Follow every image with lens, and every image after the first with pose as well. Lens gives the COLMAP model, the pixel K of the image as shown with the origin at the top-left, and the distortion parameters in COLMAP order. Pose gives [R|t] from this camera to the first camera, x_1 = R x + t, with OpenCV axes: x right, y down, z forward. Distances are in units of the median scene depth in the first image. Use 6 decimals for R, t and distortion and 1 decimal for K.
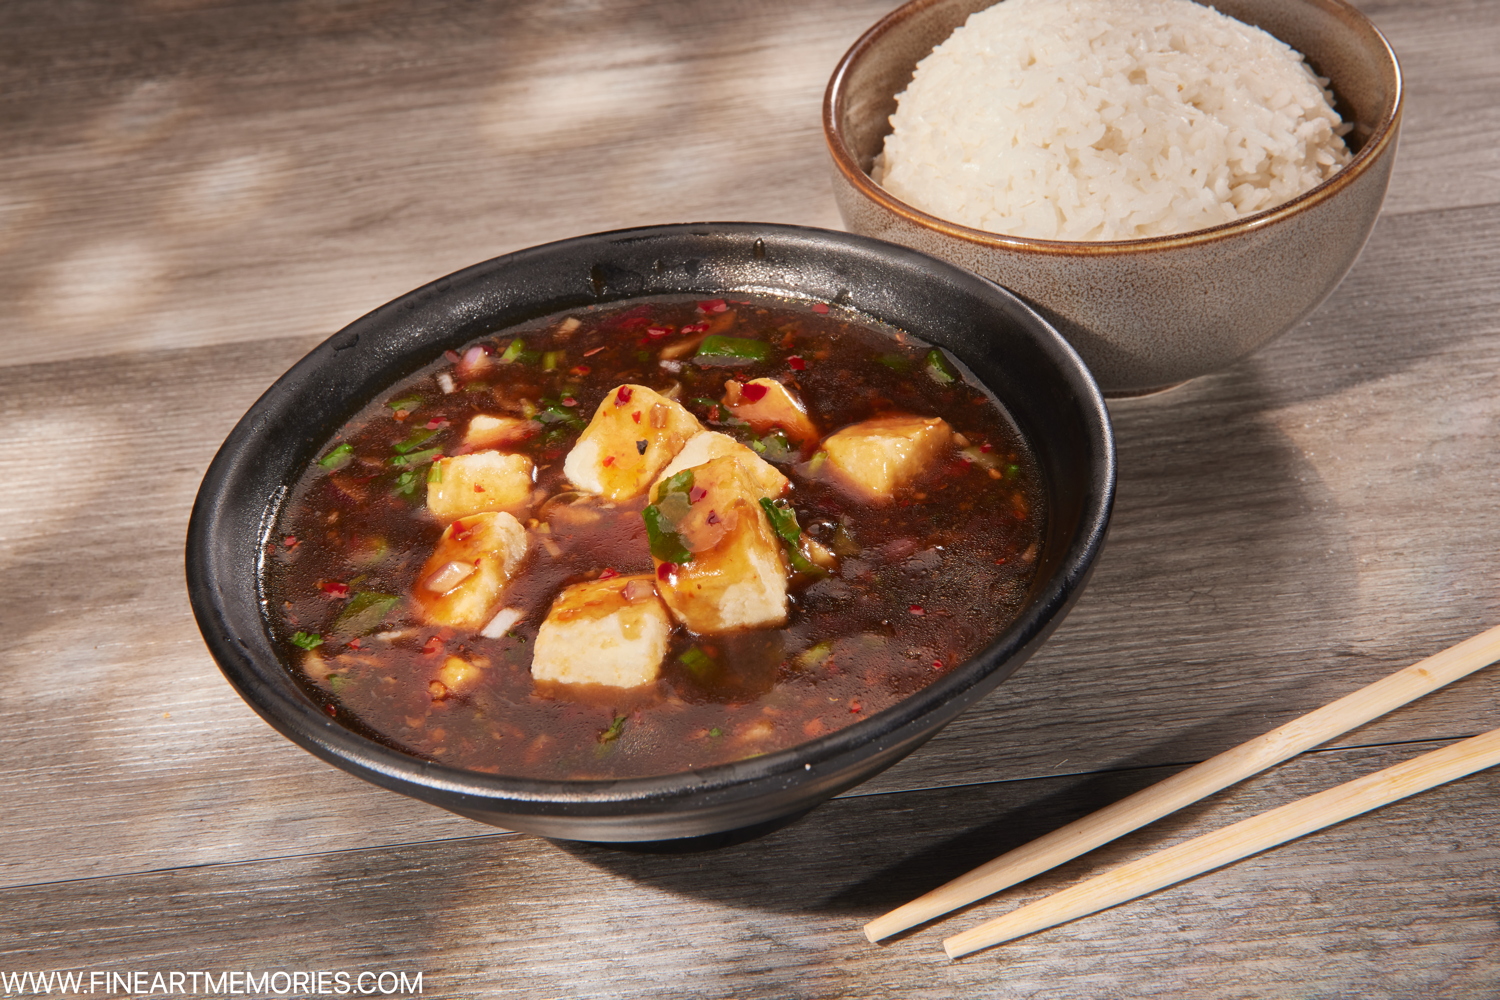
lens RADIAL K [[2574.1, 0, 750.0], [0, 2574.1, 500.0], [0, 0, 1]] dist [0.110657, 0.053620]
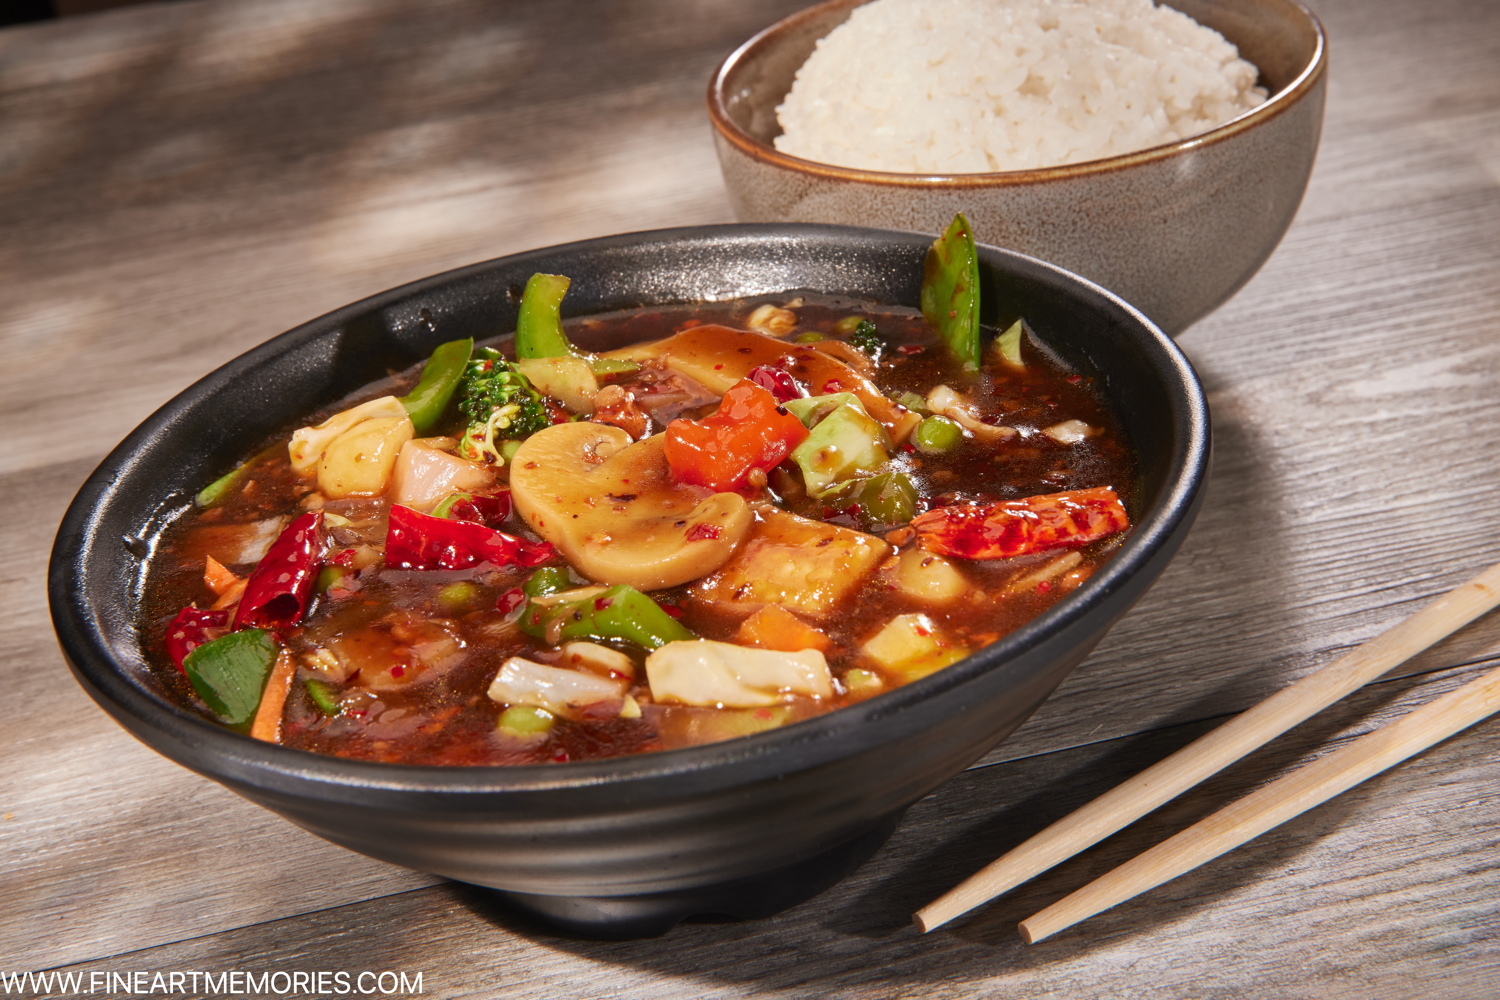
lens RADIAL K [[2307.0, 0, 750.0], [0, 2307.0, 500.0], [0, 0, 1]] dist [0.013325, 0.138364]
pose [[0.989400, -0.086236, 0.116839, -0.071571], [0.105687, 0.979396, -0.172089, 0.141400], [-0.099591, 0.182614, 0.978128, 0.245308]]
